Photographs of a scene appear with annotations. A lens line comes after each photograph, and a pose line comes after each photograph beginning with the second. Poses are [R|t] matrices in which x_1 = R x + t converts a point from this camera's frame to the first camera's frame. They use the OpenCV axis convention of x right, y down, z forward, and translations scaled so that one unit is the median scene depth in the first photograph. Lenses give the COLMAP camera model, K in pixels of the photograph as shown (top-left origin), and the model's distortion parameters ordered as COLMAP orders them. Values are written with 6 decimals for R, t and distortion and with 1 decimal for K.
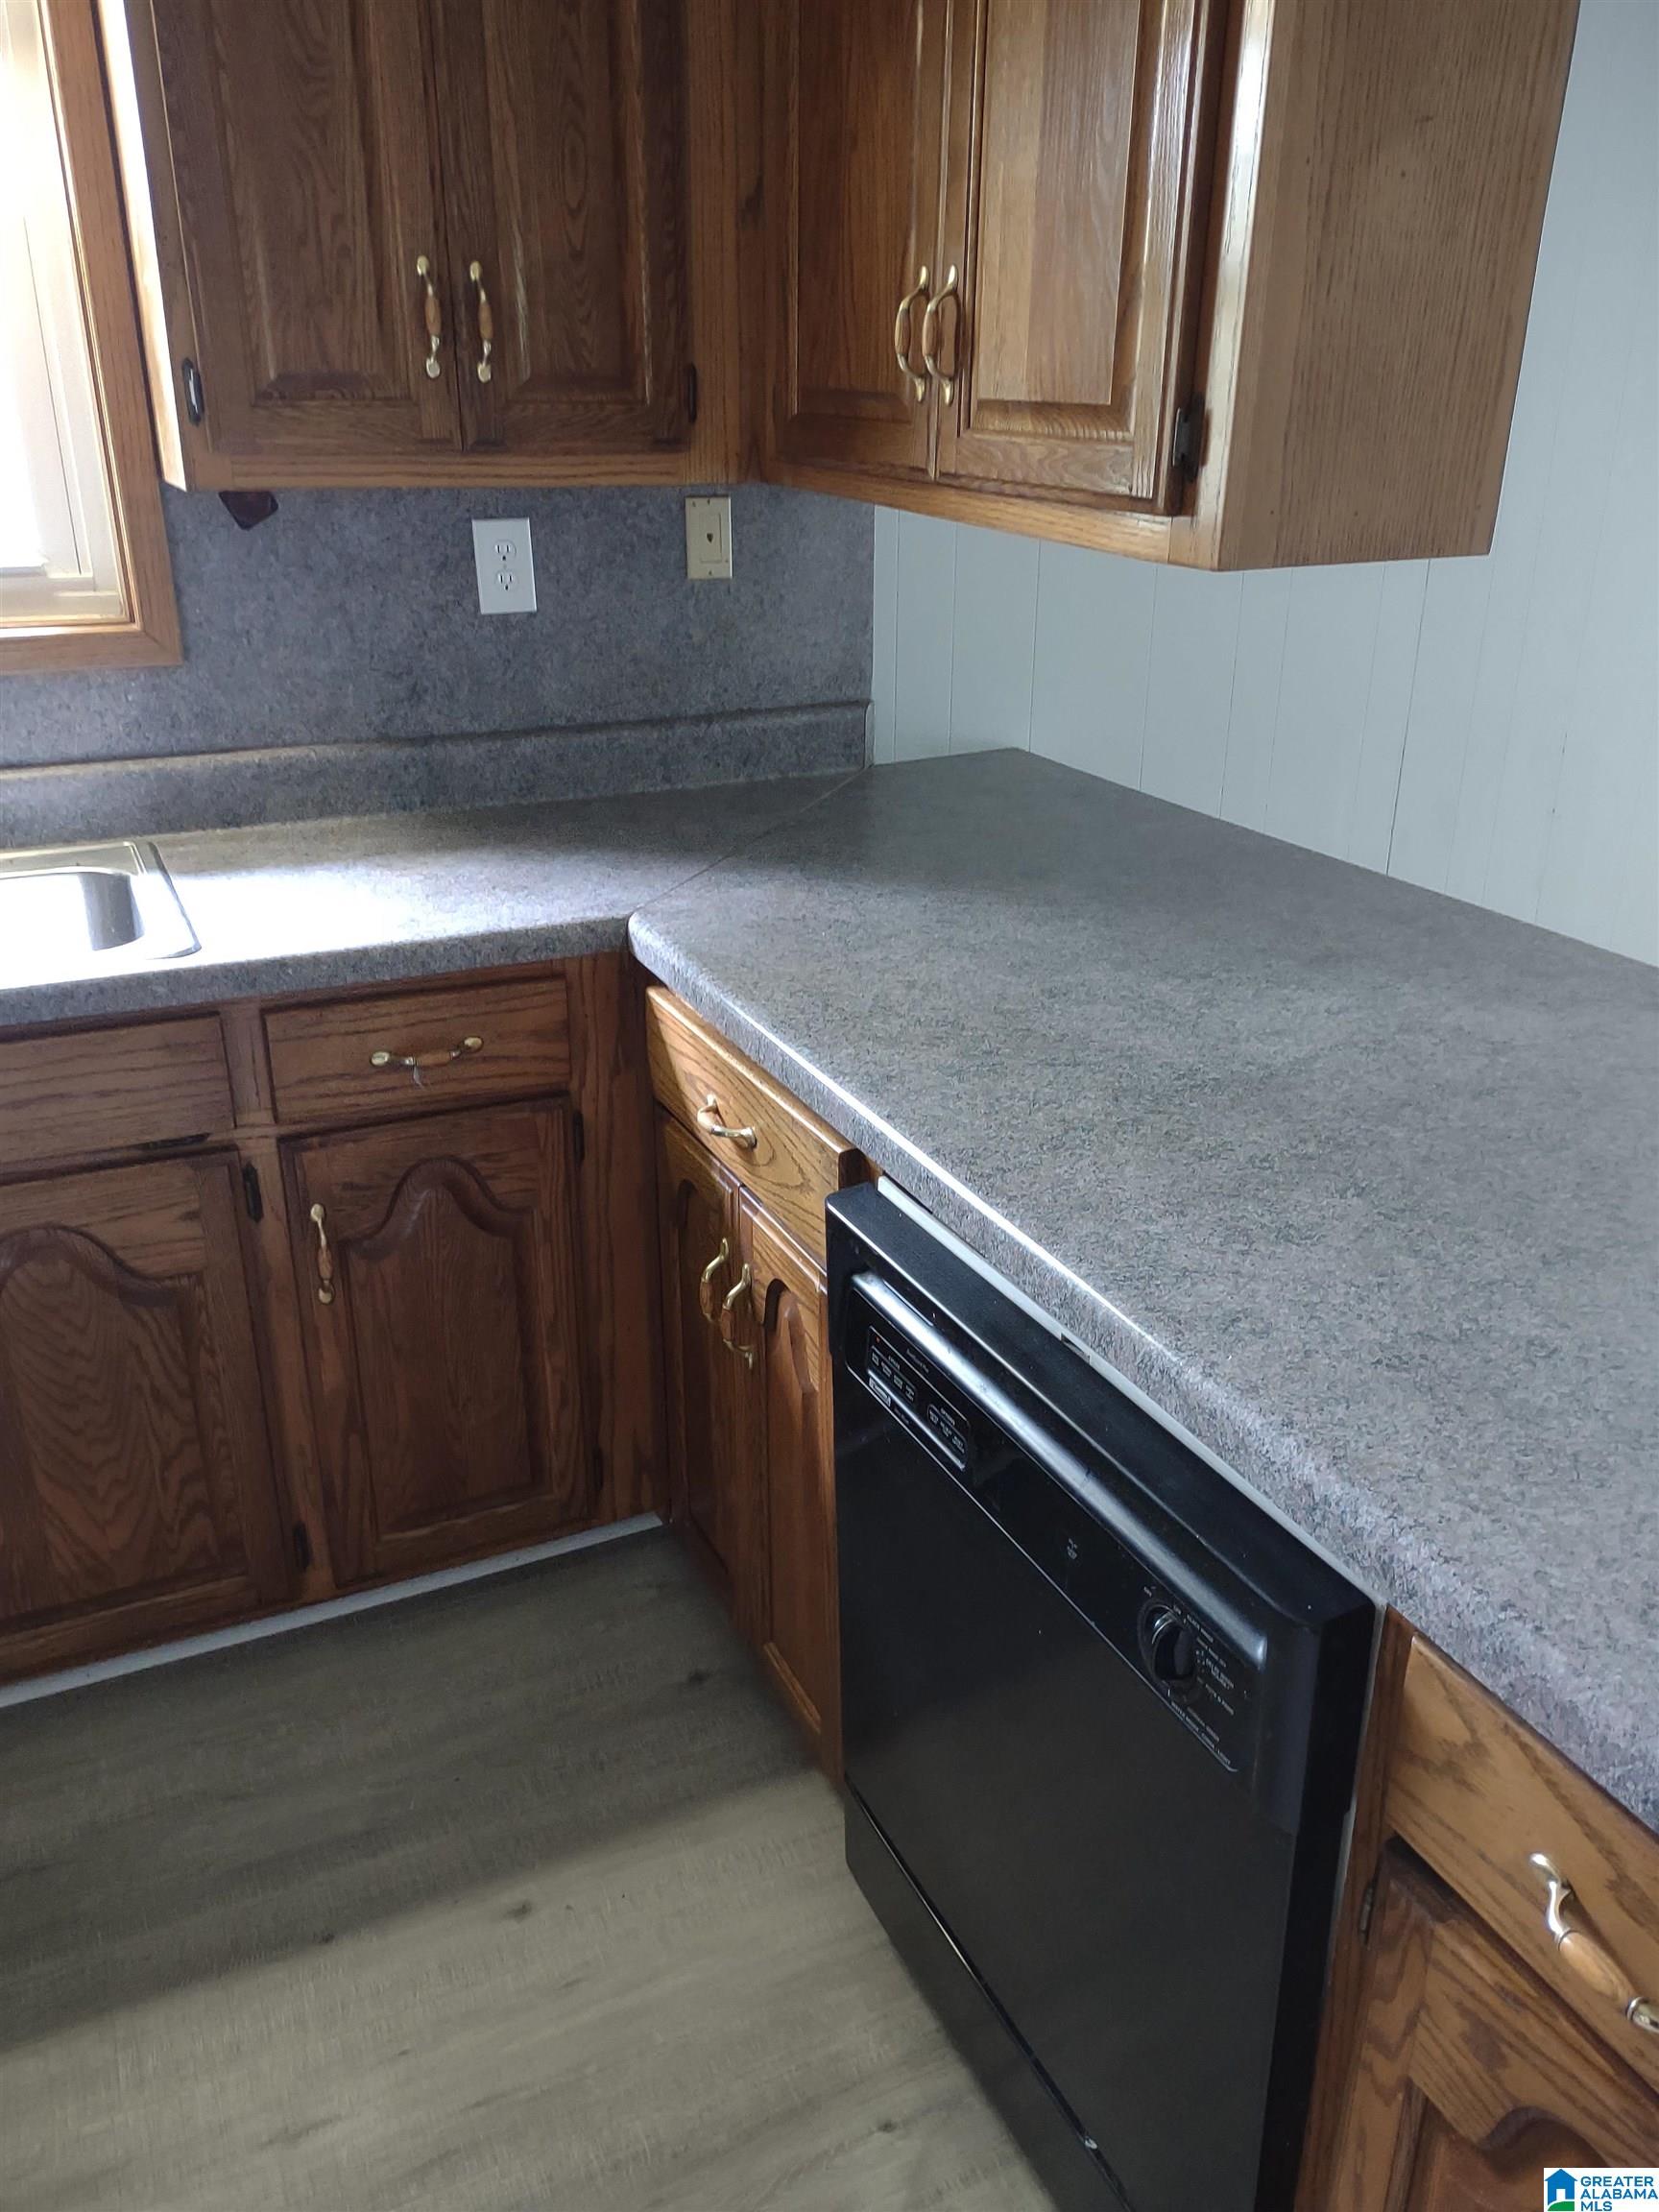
lens RADIAL K [[1708.9, 0, 829.5], [0, 1708.9, 1106.0], [0, 0, 1]] dist [0.020767, -0.017999]
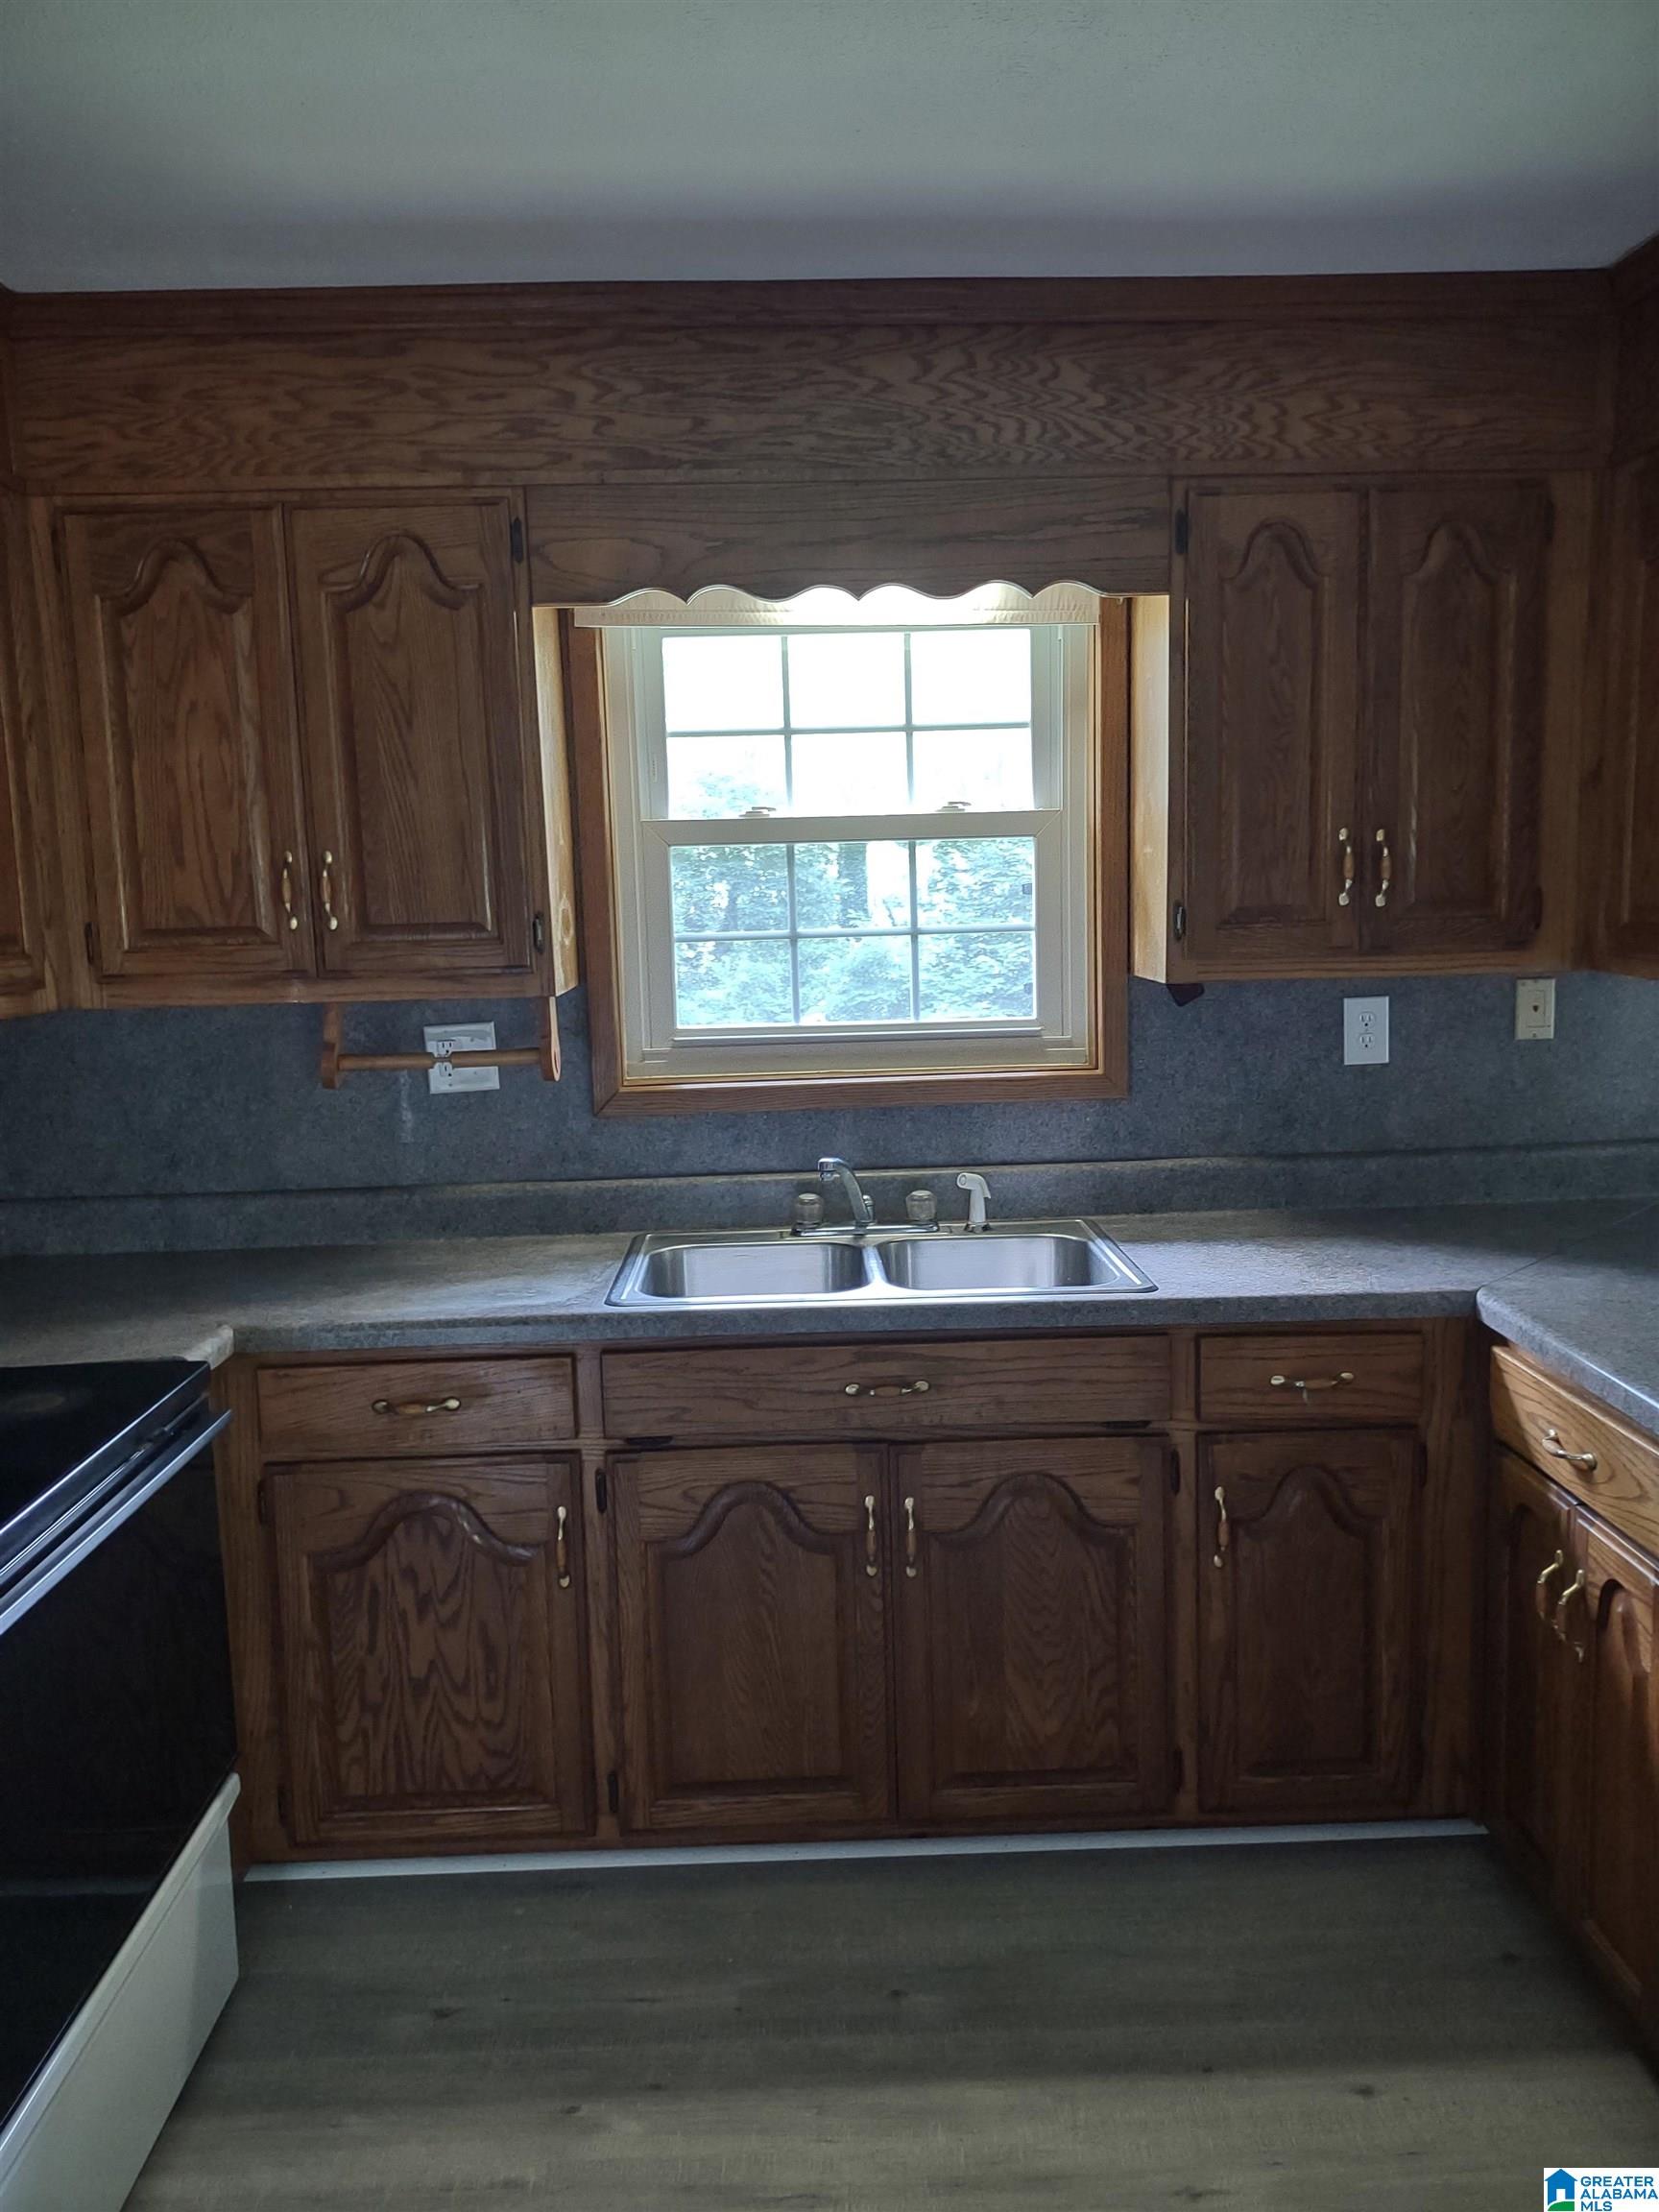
lens RADIAL K [[1644.6, 0, 829.5], [0, 1644.6, 1106.0], [0, 0, 1]] dist [0.085529, -0.143419]
pose [[0.913808, 0.020925, -0.405607, -0.058028], [-0.122526, 0.966346, -0.226190, 0.097986], [0.387224, 0.256392, 0.885619, -0.335105]]
